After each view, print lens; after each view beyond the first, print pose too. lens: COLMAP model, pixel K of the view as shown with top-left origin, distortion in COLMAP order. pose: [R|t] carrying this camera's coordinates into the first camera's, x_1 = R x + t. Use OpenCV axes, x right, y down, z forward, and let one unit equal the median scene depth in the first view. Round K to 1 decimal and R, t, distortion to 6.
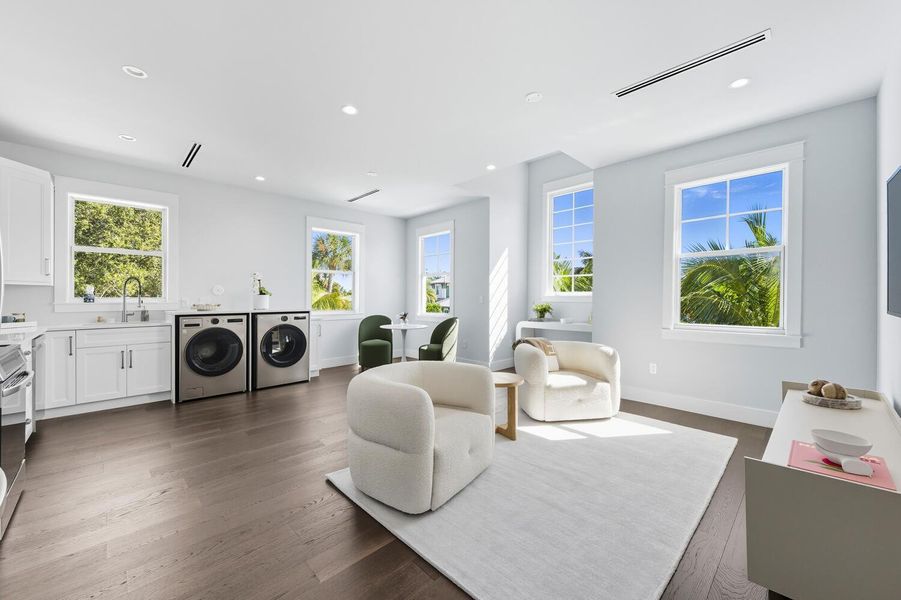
lens RADIAL K [[356.7, 0, 451.4], [0, 356.7, 296.6], [0, 0, 1]] dist [0.001704, 0.000009]
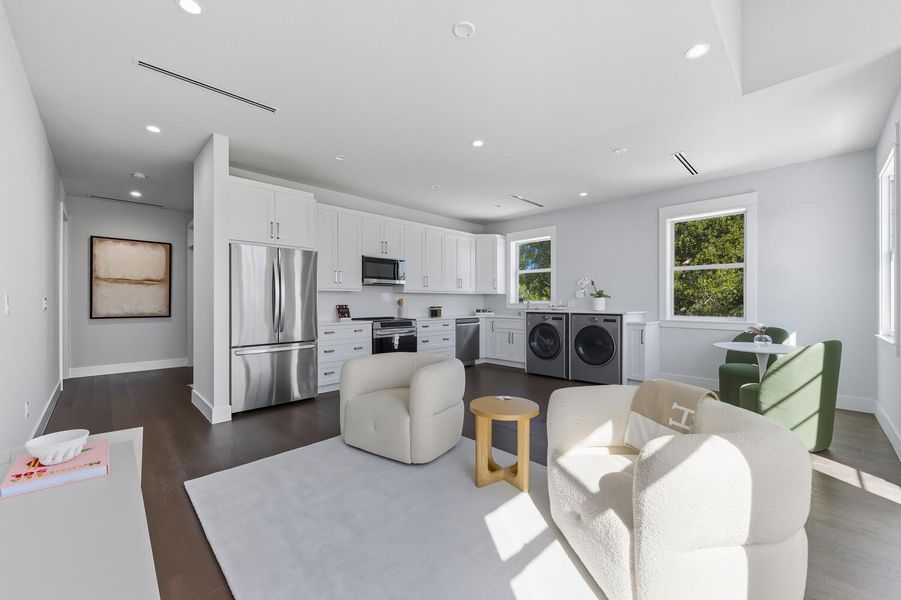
lens RADIAL K [[356.7, 0, 450.1], [0, 356.7, 302.0], [0, 0, 1]] dist [0.001704, 0.000009]
pose [[-0.003406, 0.001802, -0.999993, 0.613625], [0.002108, 0.999996, 0.001795, 0.006401], [0.999992, -0.002102, -0.003410, 0.618029]]
